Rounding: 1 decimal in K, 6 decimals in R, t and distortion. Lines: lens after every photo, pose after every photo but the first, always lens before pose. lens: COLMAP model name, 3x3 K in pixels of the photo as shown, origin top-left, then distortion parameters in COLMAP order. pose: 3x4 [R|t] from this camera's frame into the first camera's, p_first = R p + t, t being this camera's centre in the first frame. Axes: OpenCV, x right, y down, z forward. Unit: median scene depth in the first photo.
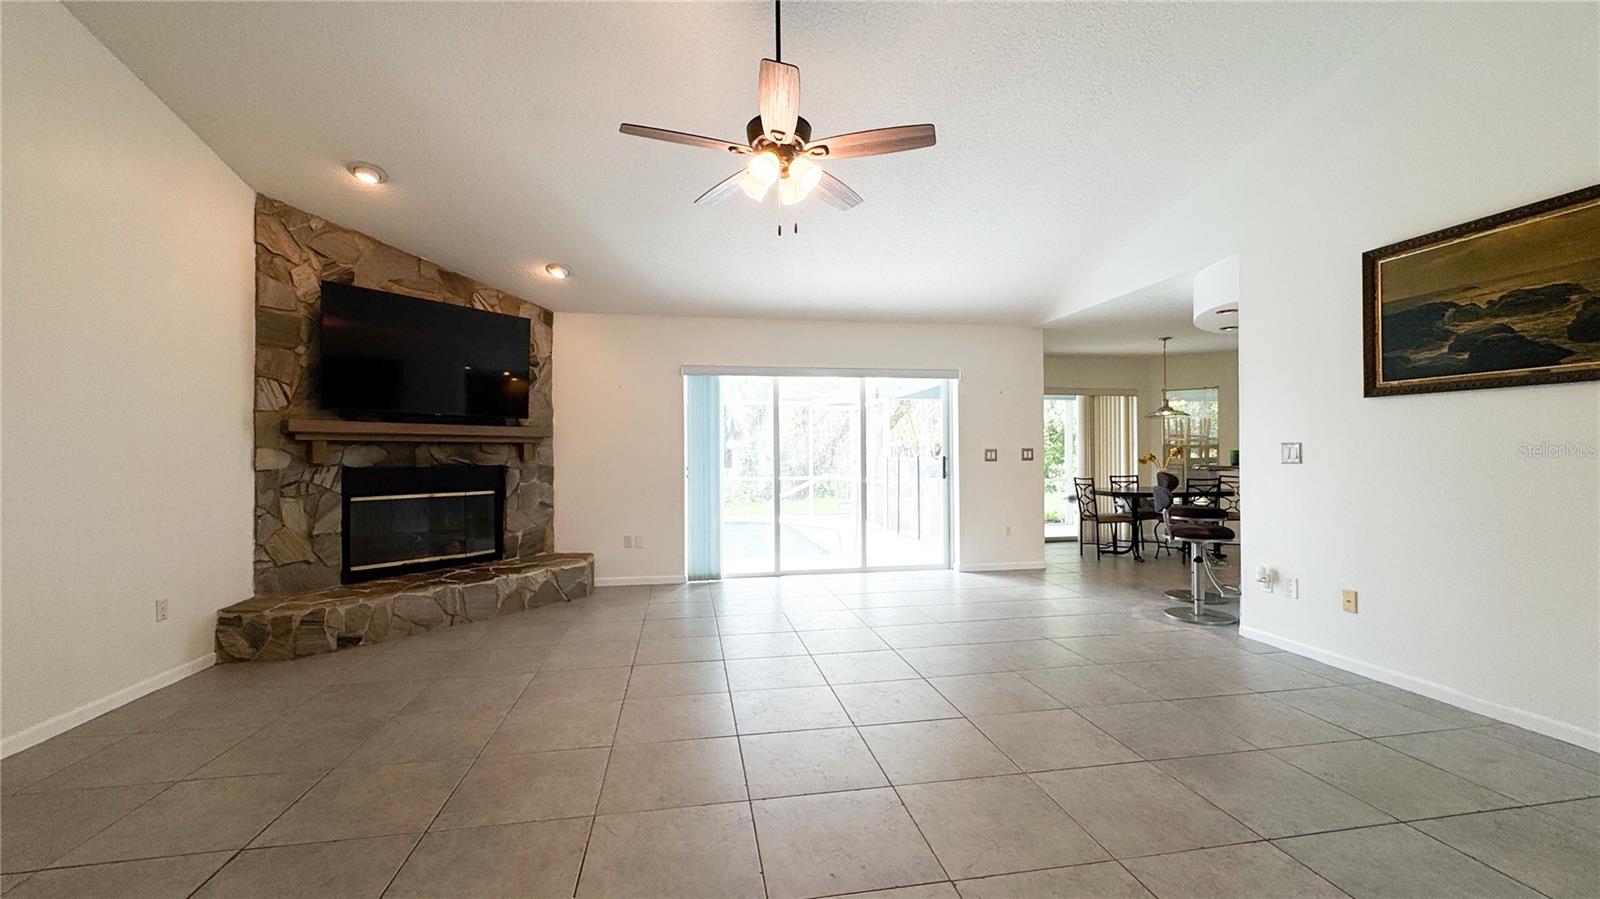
lens RADIAL K [[639.8, 0, 800.0], [0, 639.8, 449.5], [0, 0, 1]] dist [-0.001482, 0.000265]
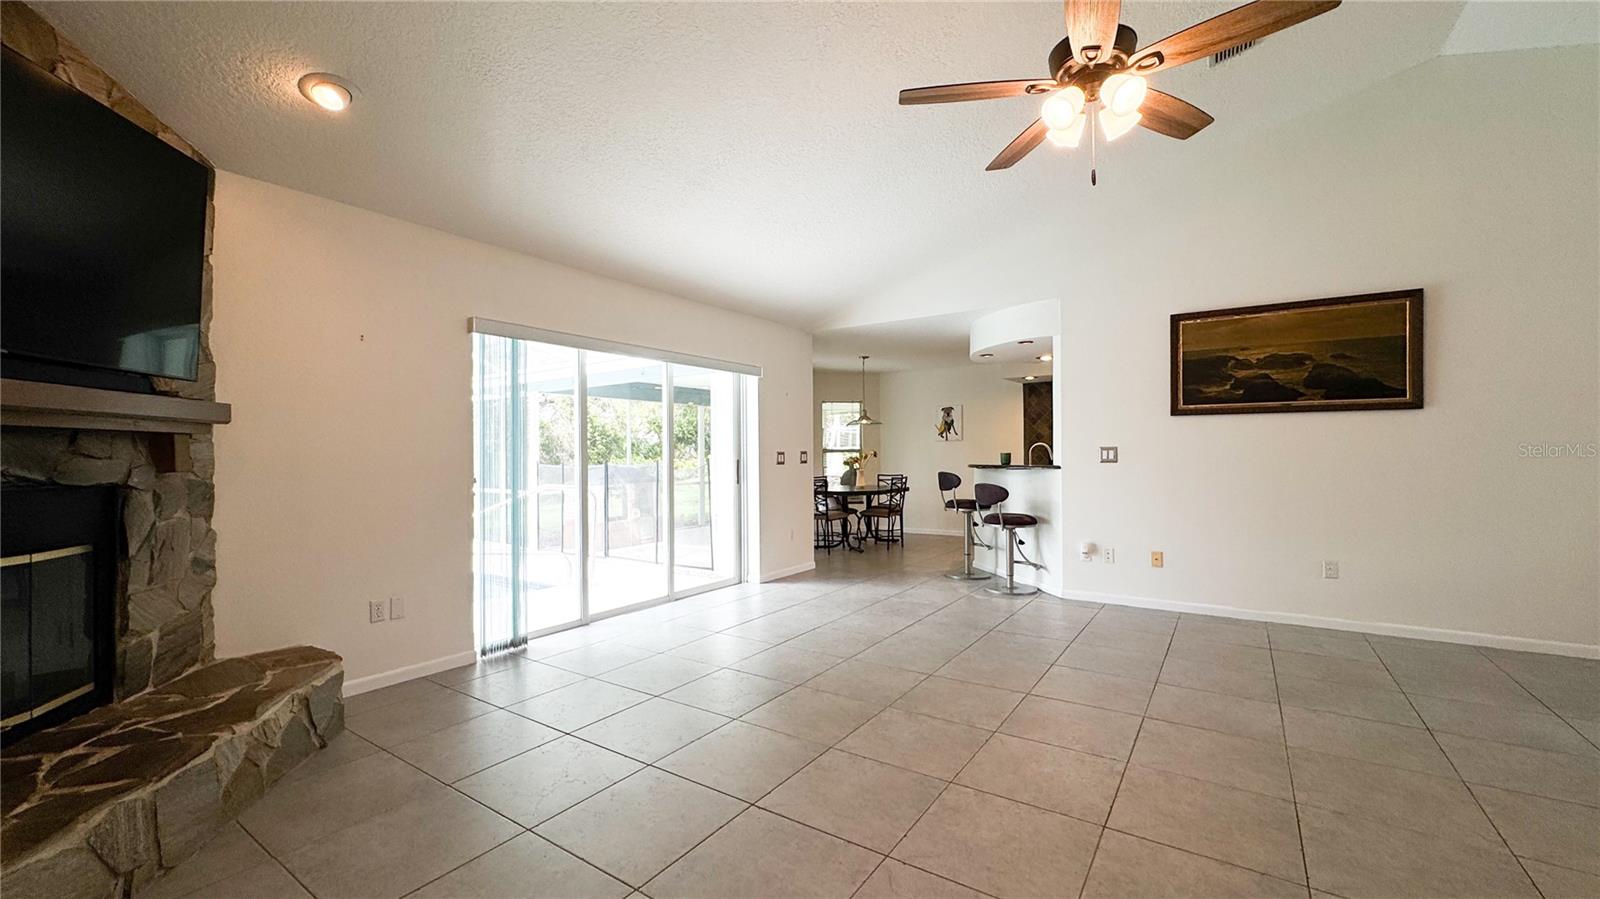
lens RADIAL K [[639.8, 0, 800.0], [0, 639.8, 449.5], [0, 0, 1]] dist [-0.001482, 0.000265]
pose [[0.701404, 0.006796, 0.712732, -0.544259], [-0.001033, 0.999963, -0.008518, 0.005672], [-0.712763, 0.005238, 0.701385, 0.443128]]
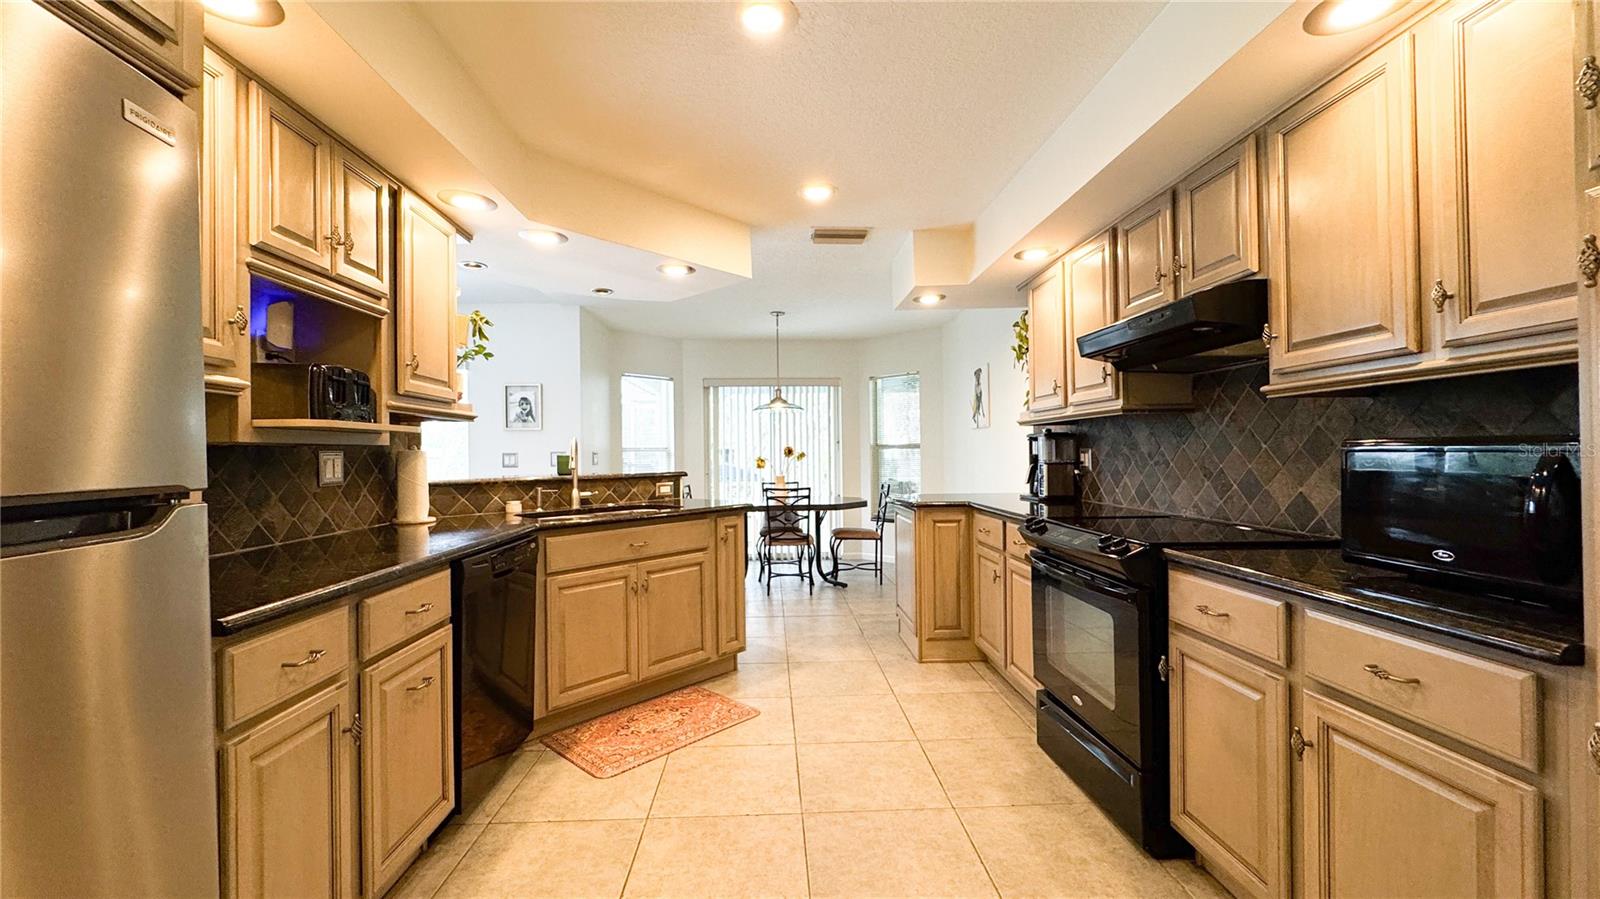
lens RADIAL K [[639.8, 0, 800.0], [0, 639.8, 449.5], [0, 0, 1]] dist [-0.001482, 0.000265]
pose [[0.991353, -0.007184, -0.131026, 1.135737], [0.007056, 0.999974, -0.001440, -0.005599], [0.131033, 0.000503, 0.991378, 0.385090]]
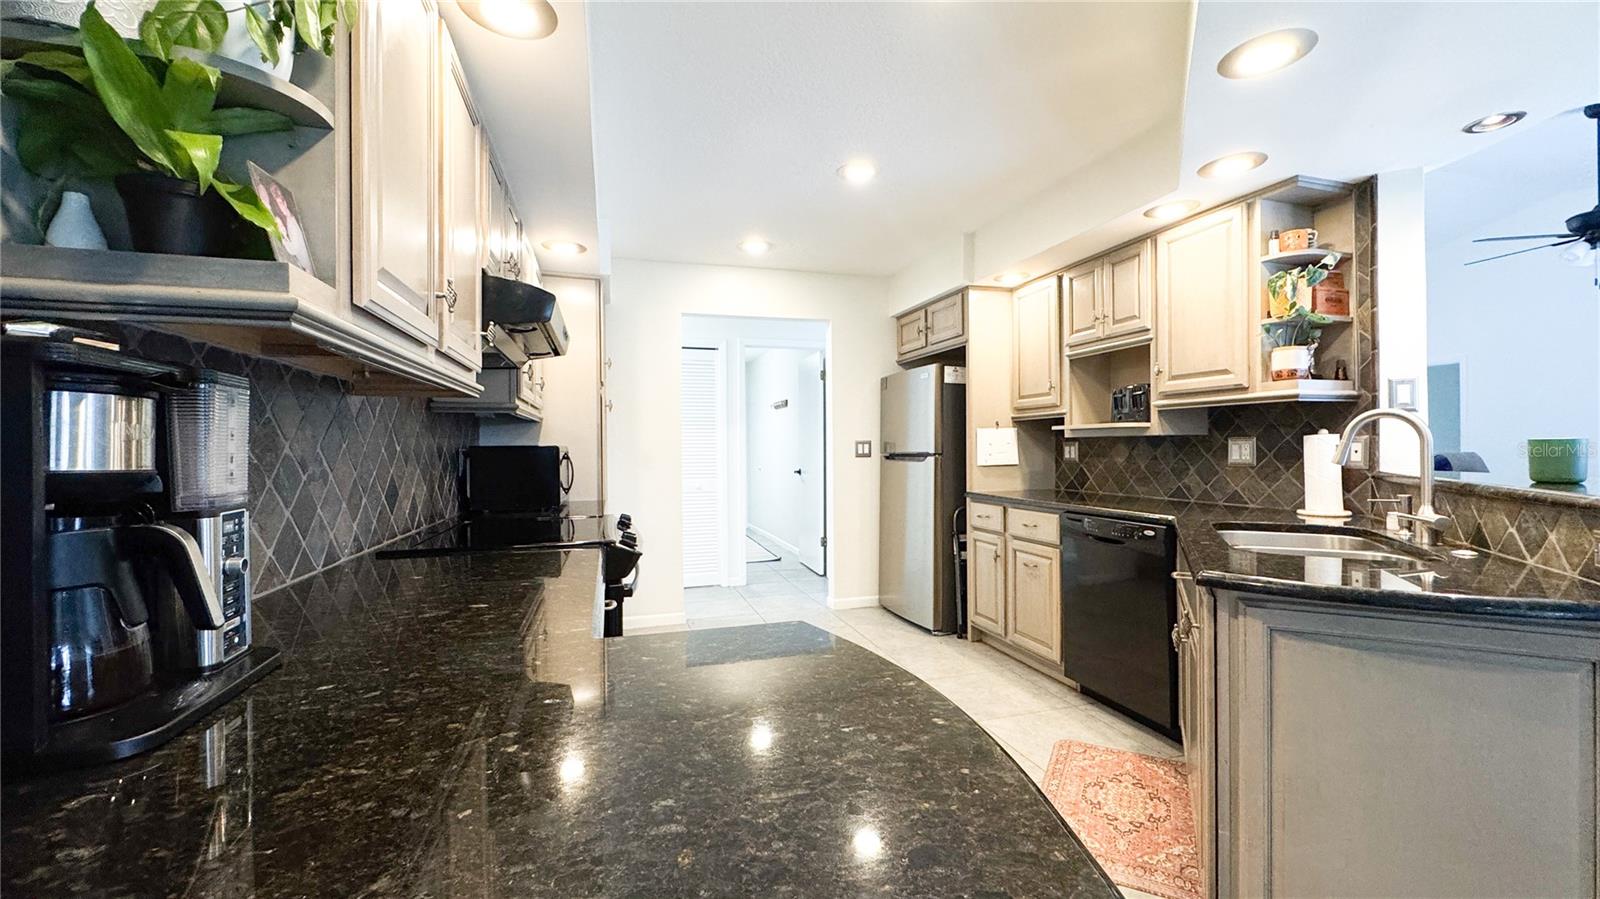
lens RADIAL K [[639.8, 0, 800.0], [0, 639.8, 449.5], [0, 0, 1]] dist [-0.001482, 0.000265]
pose [[-0.993985, 0.013245, -0.108715, 1.193828], [0.013381, 0.999910, -0.000522, -0.001511], [0.108698, -0.001974, -0.994073, 1.401478]]
